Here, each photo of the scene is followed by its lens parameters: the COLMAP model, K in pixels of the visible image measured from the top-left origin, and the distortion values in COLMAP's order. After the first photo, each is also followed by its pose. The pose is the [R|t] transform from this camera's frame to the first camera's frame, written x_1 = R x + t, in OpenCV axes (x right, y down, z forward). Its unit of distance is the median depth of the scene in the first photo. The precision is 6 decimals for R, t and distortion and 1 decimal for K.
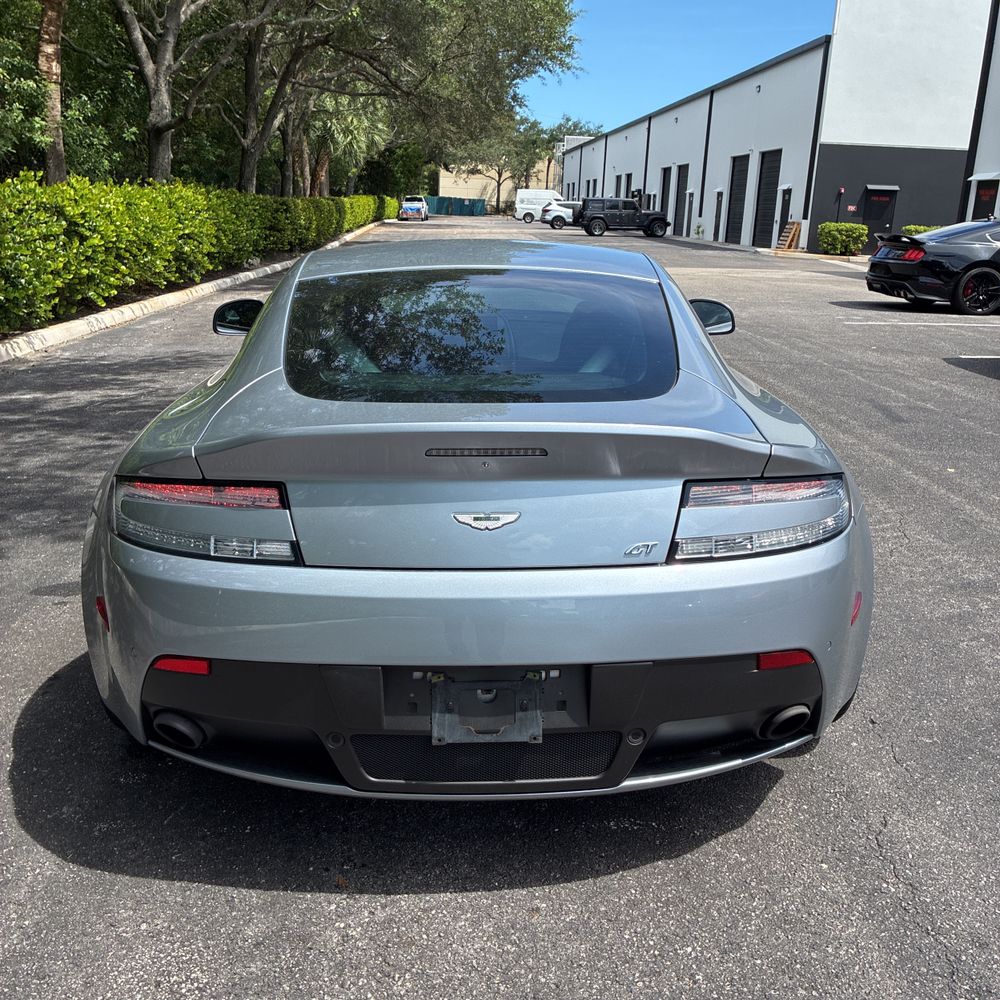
lens RADIAL K [[1012.2, 0, 534.3], [0, 1012.2, 499.5], [0, 0, 1]] dist [0.010548, 0.019743]
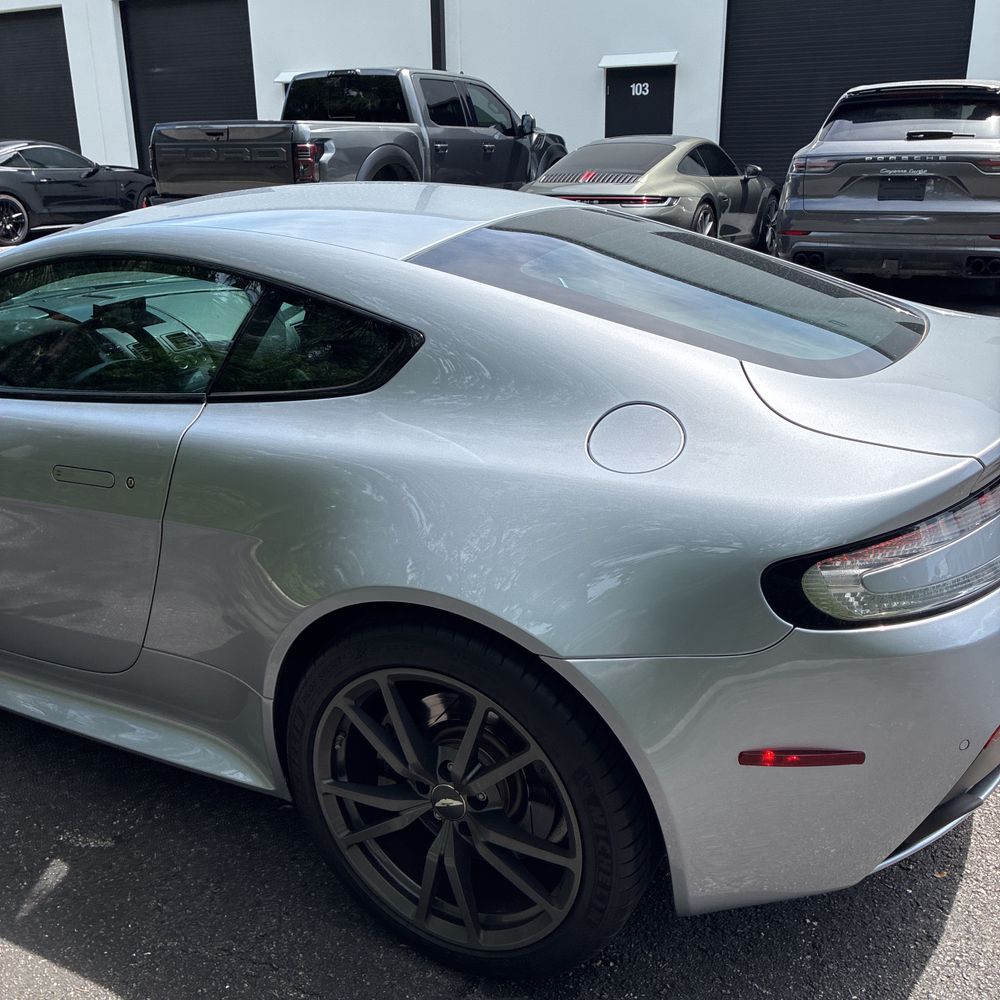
lens RADIAL K [[1028.7, 0, 496.1], [0, 1028.7, 495.7], [0, 0, 1]] dist [0.002159, 0.030848]
pose [[0.496555, -0.320386, 0.806713, -0.097134], [0.266563, 0.940763, 0.209547, -0.023879], [-0.826061, 0.110988, 0.552543, 0.072144]]
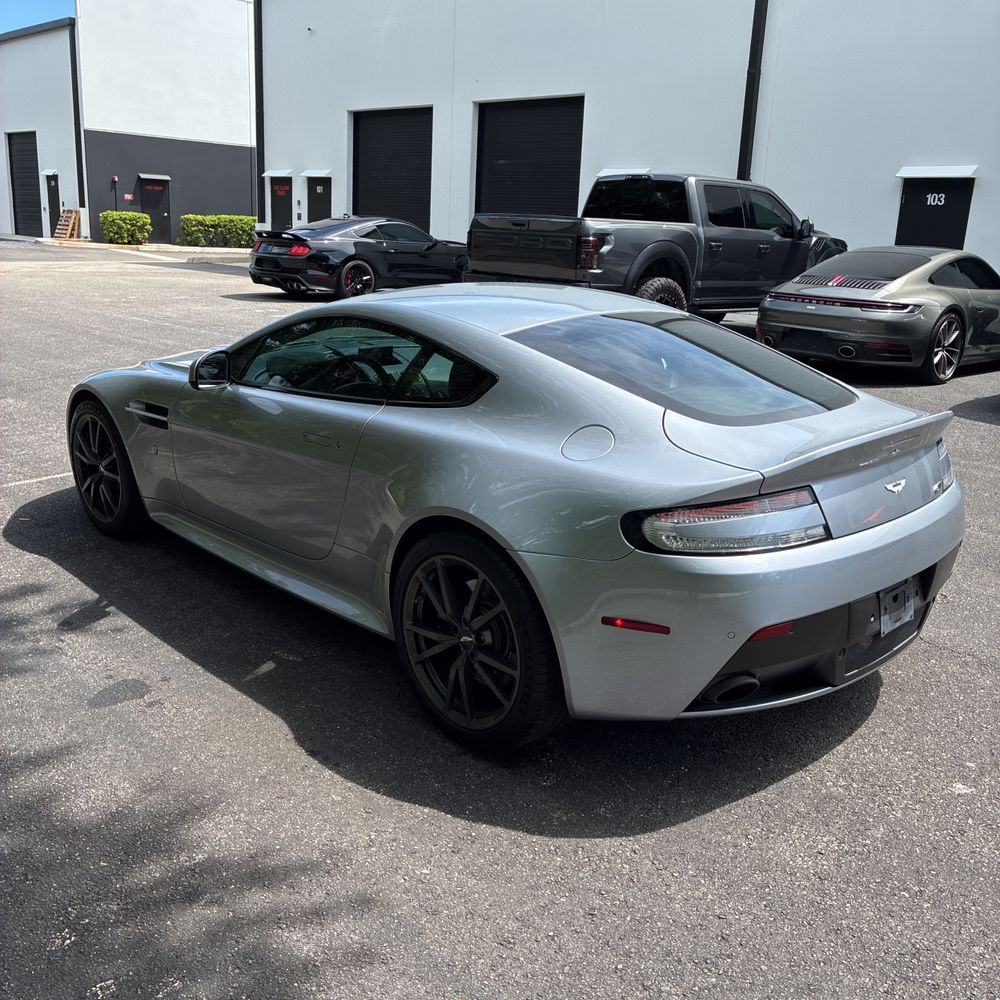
lens RADIAL K [[1023.6, 0, 489.0], [0, 1023.6, 494.9], [0, 0, 1]] dist [0.006435, 0.015545]
pose [[0.746291, -0.177333, 0.641563, -0.124227], [0.168354, 0.982806, 0.075820, -0.015499], [-0.643978, 0.051426, 0.763314, 0.015619]]
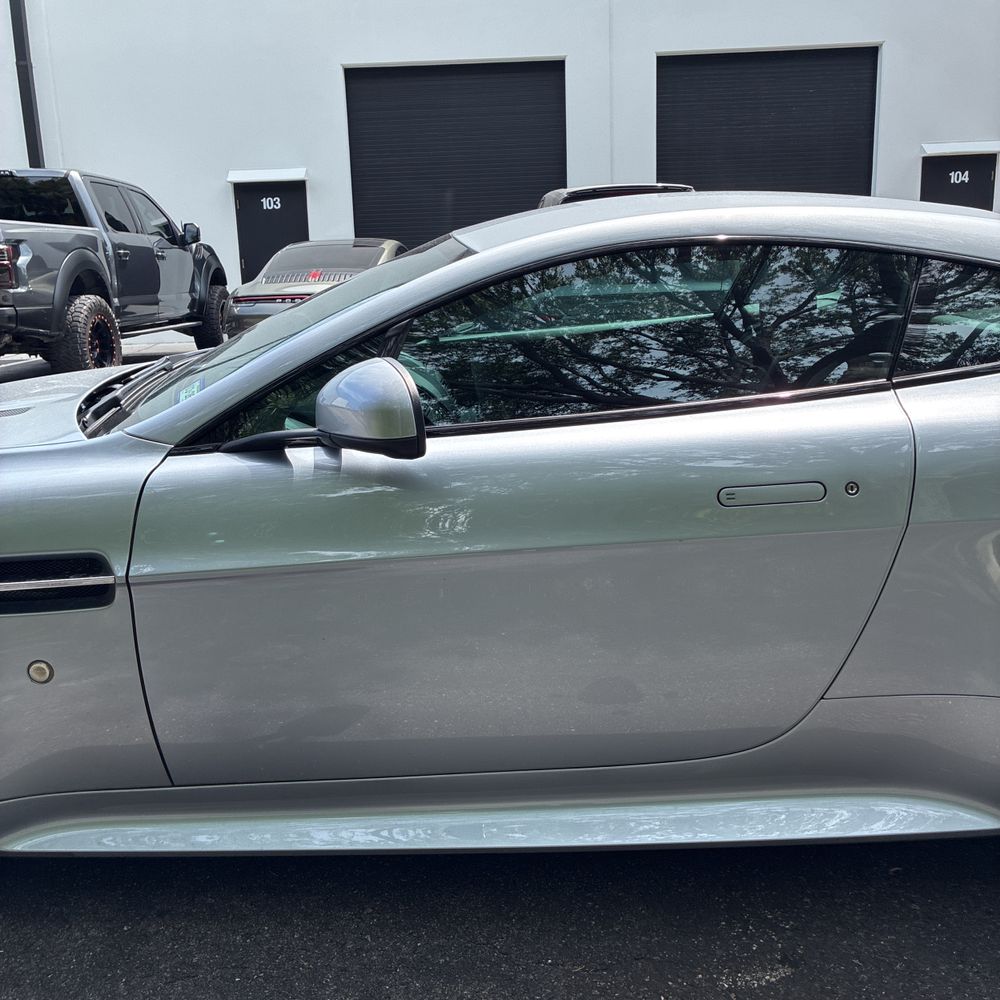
lens RADIAL K [[1018.2, 0, 496.4], [0, 1018.2, 493.6], [0, 0, 1]] dist [0.000292, 0.004352]
pose [[0.048618, -0.256399, 0.965348, -0.111117], [0.307953, 0.923254, 0.229709, -0.038889], [-0.950159, 0.286114, 0.123845, 0.163743]]
